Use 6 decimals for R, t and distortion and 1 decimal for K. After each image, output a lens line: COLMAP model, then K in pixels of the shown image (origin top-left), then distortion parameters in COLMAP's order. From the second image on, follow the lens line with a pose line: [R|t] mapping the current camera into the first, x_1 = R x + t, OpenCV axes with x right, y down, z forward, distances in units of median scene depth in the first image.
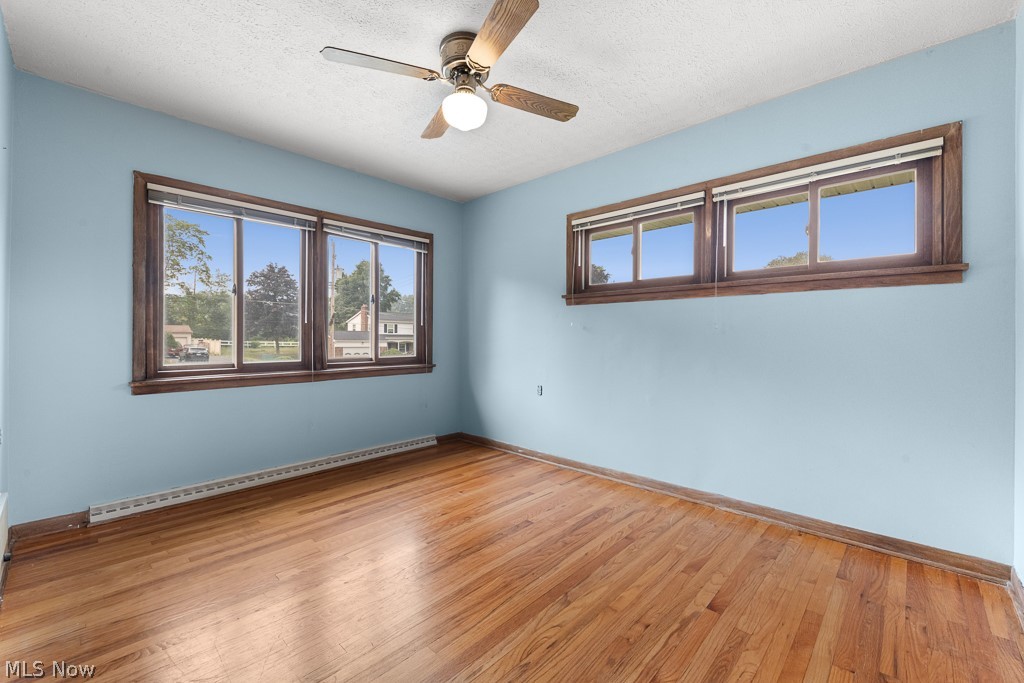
lens RADIAL K [[419.8, 0, 510.6], [0, 419.8, 334.4], [0, 0, 1]] dist [0.008395, -0.000299]
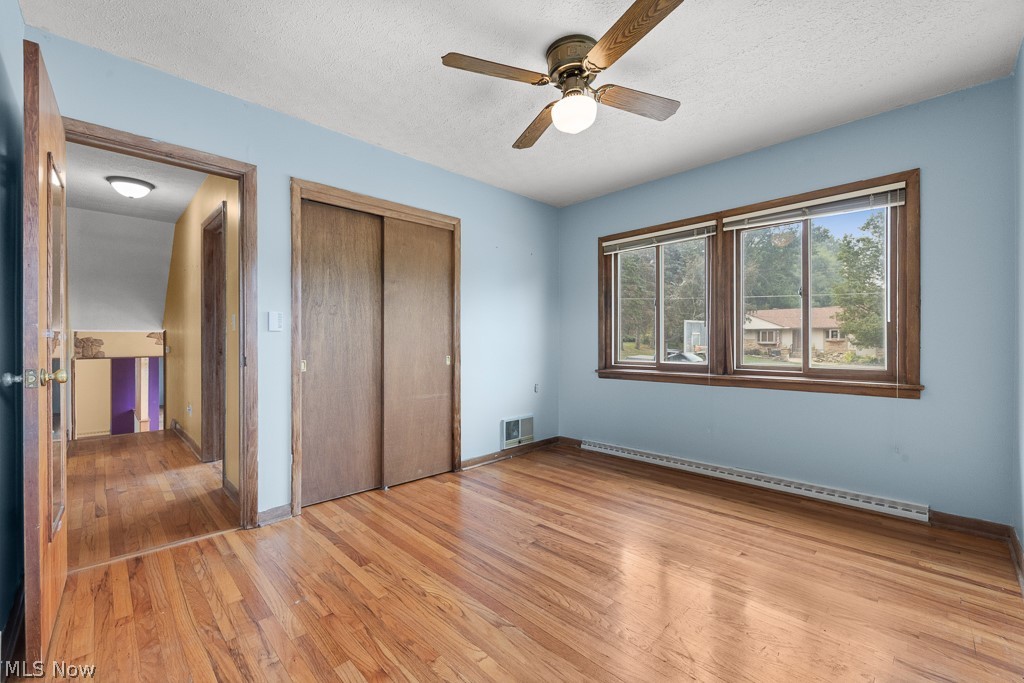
lens RADIAL K [[430.8, 0, 512.0], [0, 430.8, 341.5], [0, 0, 1]] dist [-0.001837, -0.000193]
pose [[-0.045635, 0.001618, -0.998957, 0.625529], [0.013148, 0.999913, 0.001019, -0.000637], [0.998872, -0.013088, -0.045652, 0.618274]]
